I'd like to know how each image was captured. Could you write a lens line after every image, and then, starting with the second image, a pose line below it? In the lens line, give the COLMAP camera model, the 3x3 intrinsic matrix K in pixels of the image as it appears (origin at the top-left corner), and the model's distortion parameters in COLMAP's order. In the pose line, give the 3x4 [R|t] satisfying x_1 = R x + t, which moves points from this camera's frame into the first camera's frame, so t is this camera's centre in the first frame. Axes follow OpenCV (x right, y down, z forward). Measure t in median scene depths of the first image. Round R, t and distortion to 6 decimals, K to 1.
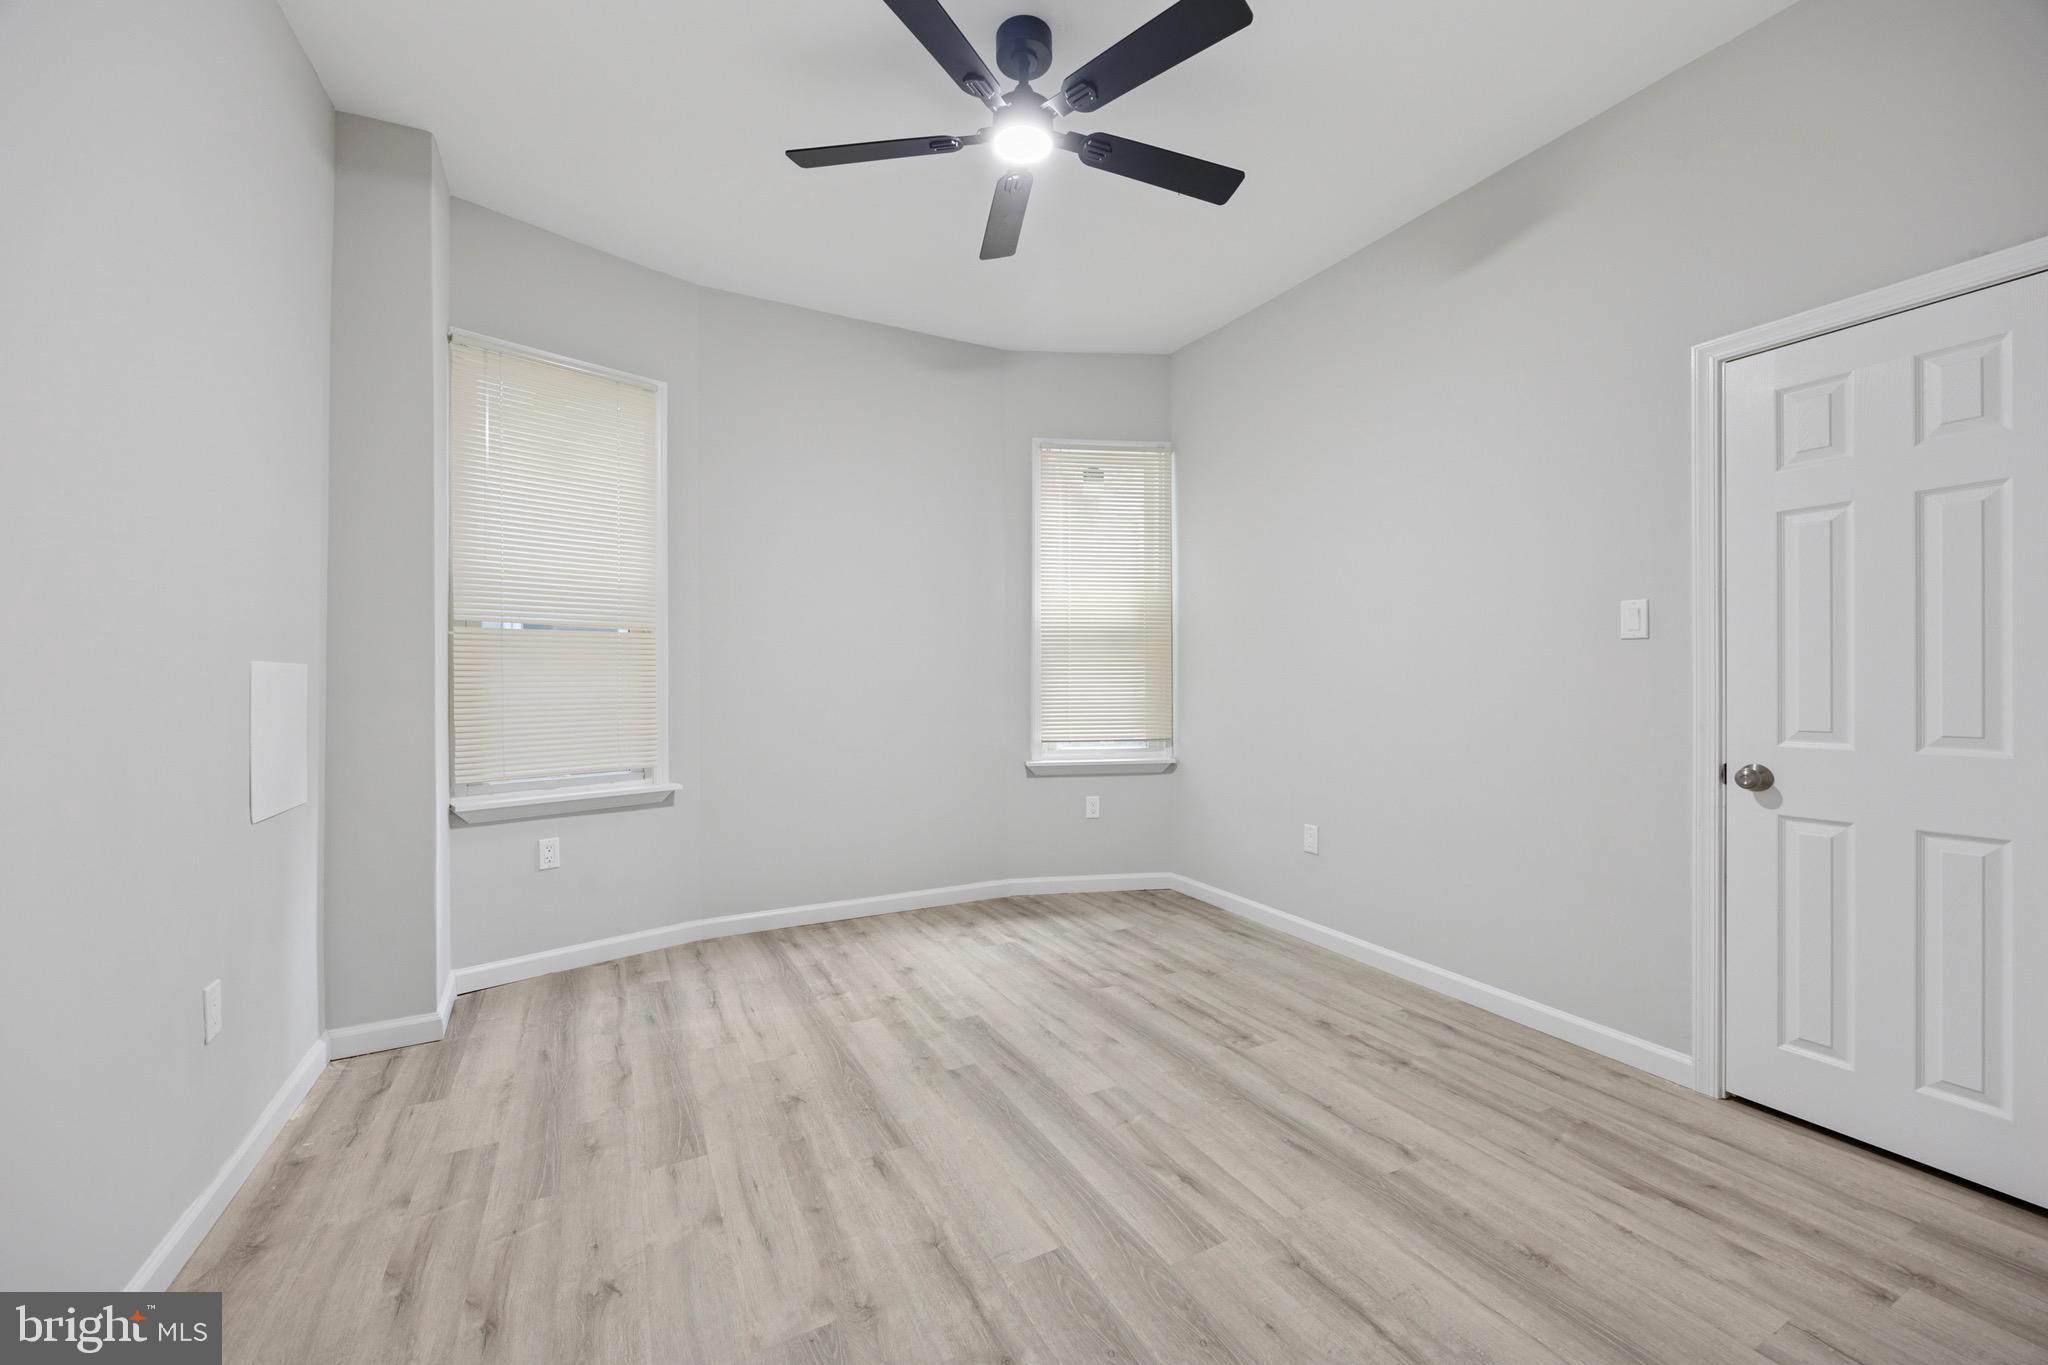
lens RADIAL K [[790.2, 0, 1028.1], [0, 790.2, 669.0], [0, 0, 1]] dist [-0.004184, -0.000094]
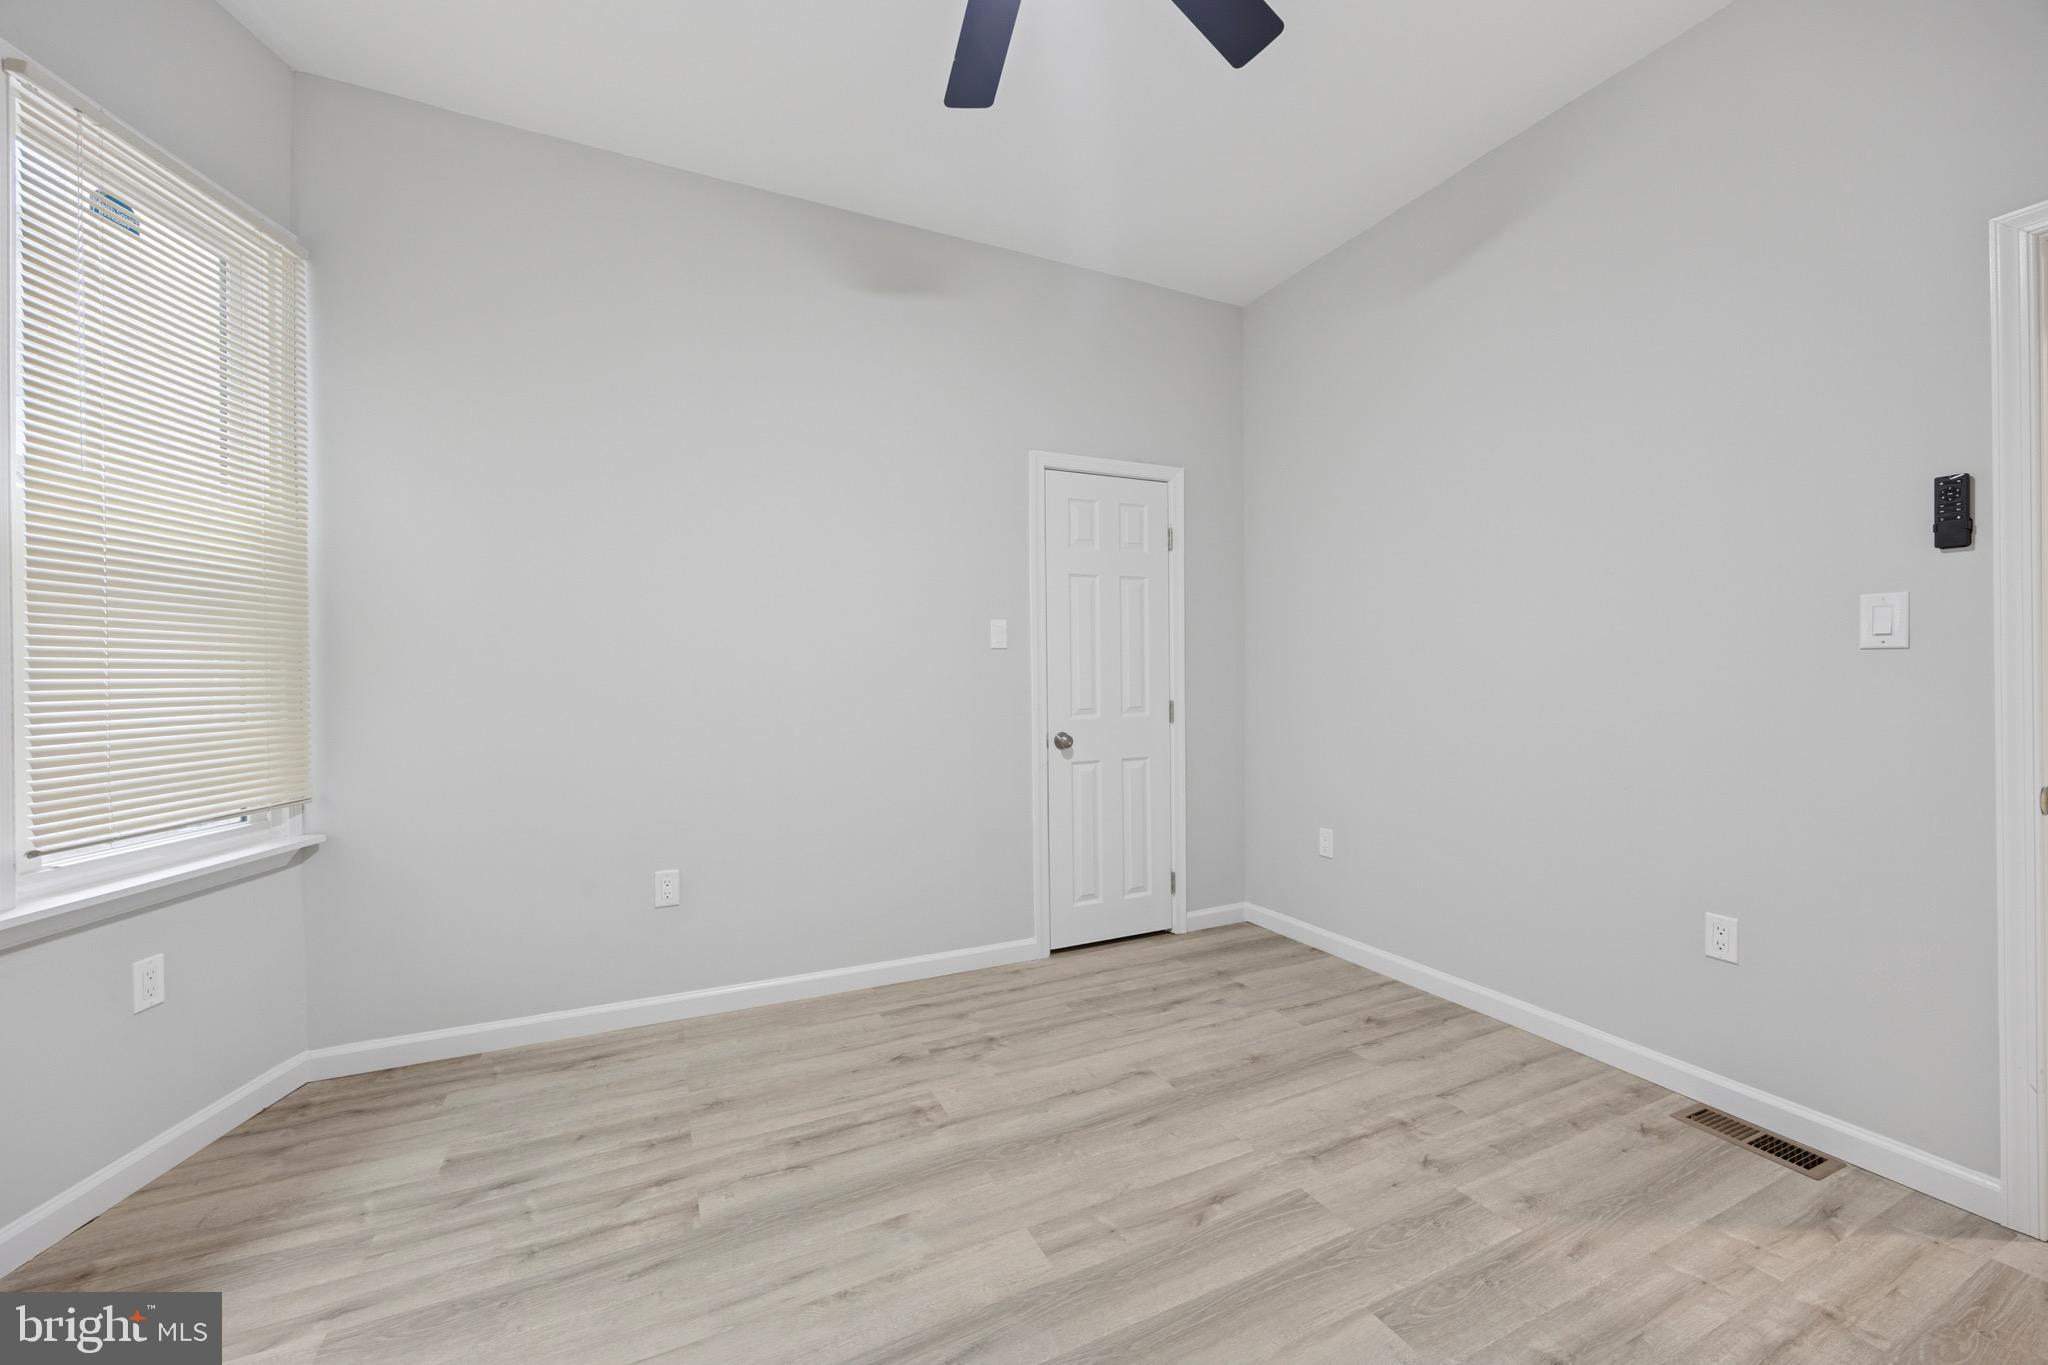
lens RADIAL K [[790.2, 0, 1011.9], [0, 790.2, 675.0], [0, 0, 1]] dist [-0.004184, -0.000094]
pose [[0.051723, 0.001700, 0.998660, -0.569875], [-0.002773, 0.999995, -0.001559, 0.008046], [-0.998658, -0.002689, 0.051727, 0.887291]]
